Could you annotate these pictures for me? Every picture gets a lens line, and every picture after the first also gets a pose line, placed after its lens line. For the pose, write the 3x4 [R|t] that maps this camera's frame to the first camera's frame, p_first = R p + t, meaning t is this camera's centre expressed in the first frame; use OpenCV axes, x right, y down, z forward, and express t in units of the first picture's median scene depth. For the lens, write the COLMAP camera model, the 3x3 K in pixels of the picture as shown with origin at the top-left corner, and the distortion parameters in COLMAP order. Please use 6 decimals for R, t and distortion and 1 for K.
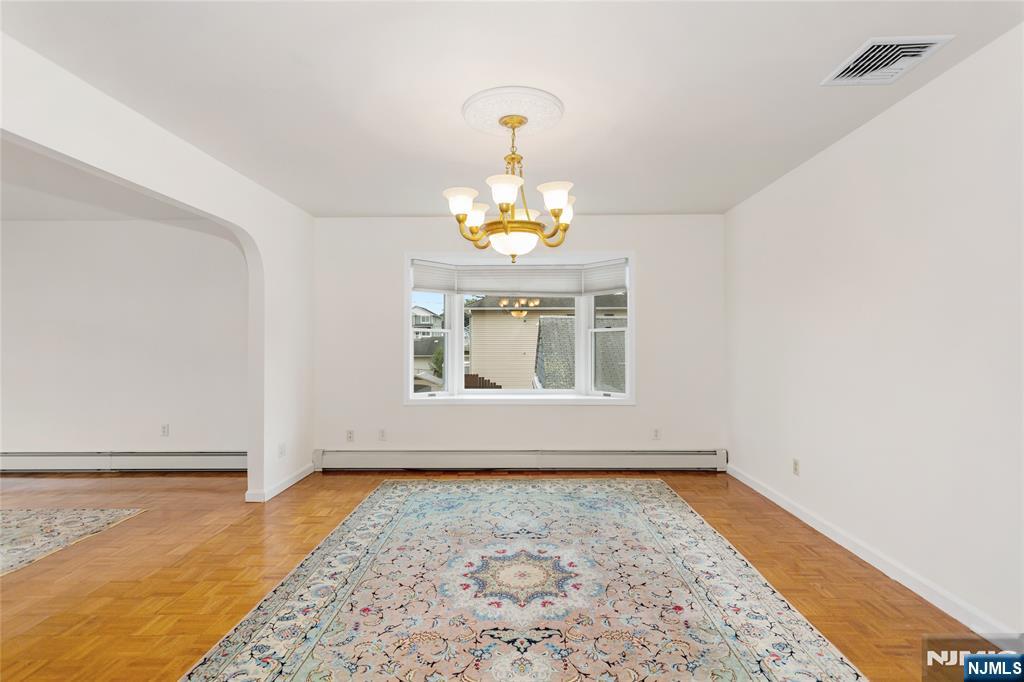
lens RADIAL K [[483.5, 0, 514.1], [0, 483.5, 343.5], [0, 0, 1]] dist [0.002022, 0.001002]
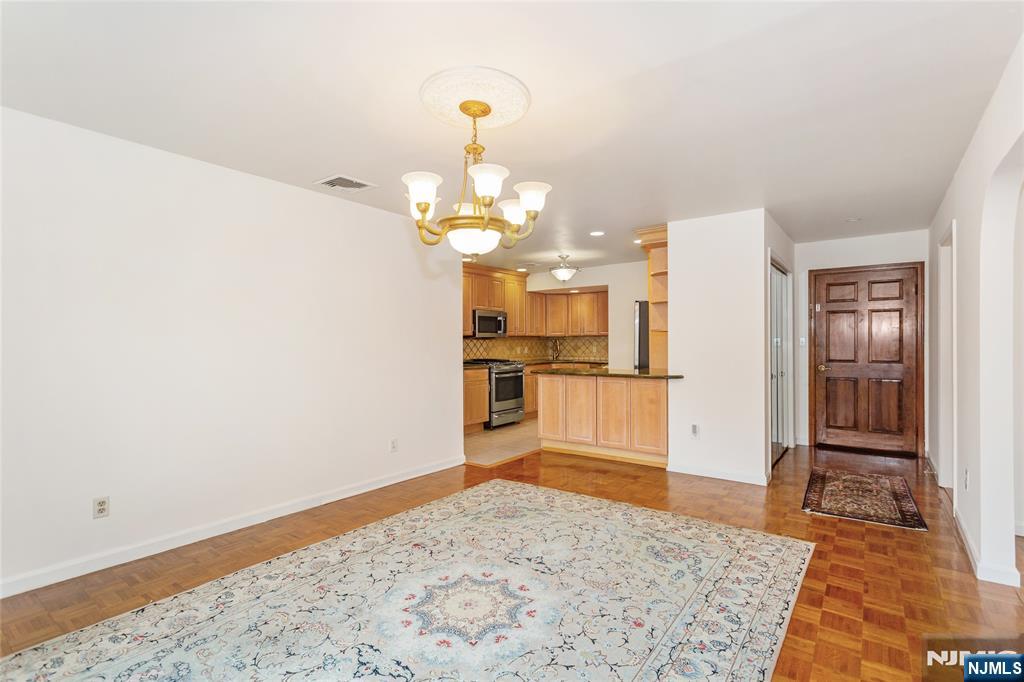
lens RADIAL K [[483.5, 0, 514.1], [0, 483.5, 343.5], [0, 0, 1]] dist [0.002022, 0.001002]
pose [[-0.813109, 0.006596, 0.582074, -0.618596], [0.007450, 0.999972, -0.000924, -0.013594], [-0.582064, 0.003585, -0.813135, 1.777031]]
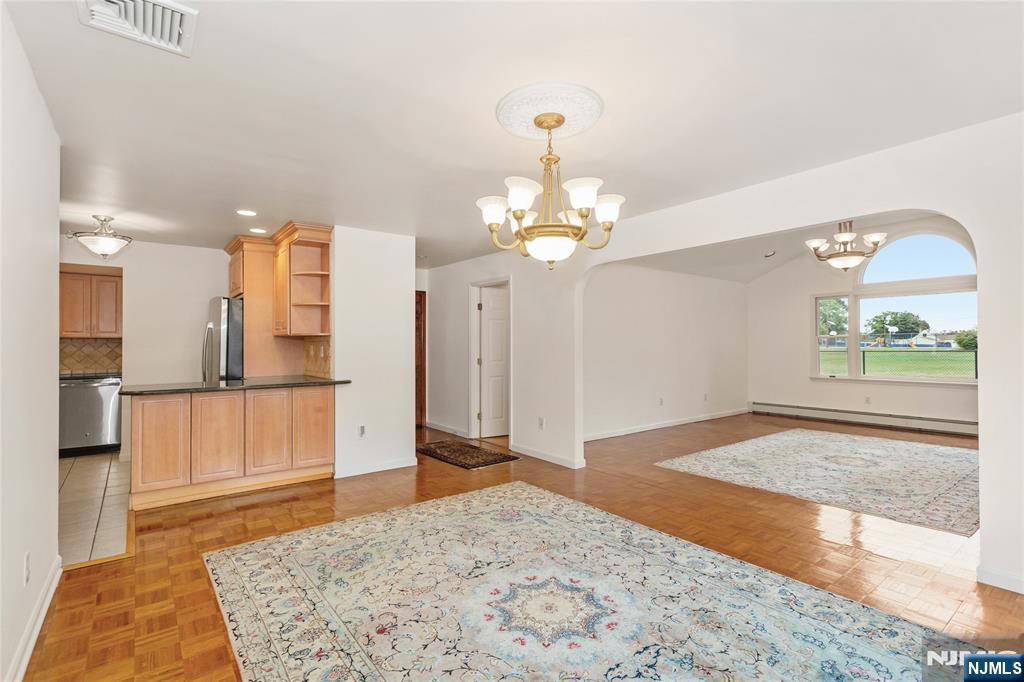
lens RADIAL K [[483.5, 0, 514.1], [0, 483.5, 343.5], [0, 0, 1]] dist [0.002022, 0.001002]
pose [[-0.780938, 0.005622, -0.624583, 0.671928], [0.007696, 0.999970, -0.000622, -0.023977], [0.624561, -0.005293, -0.780958, 1.763003]]
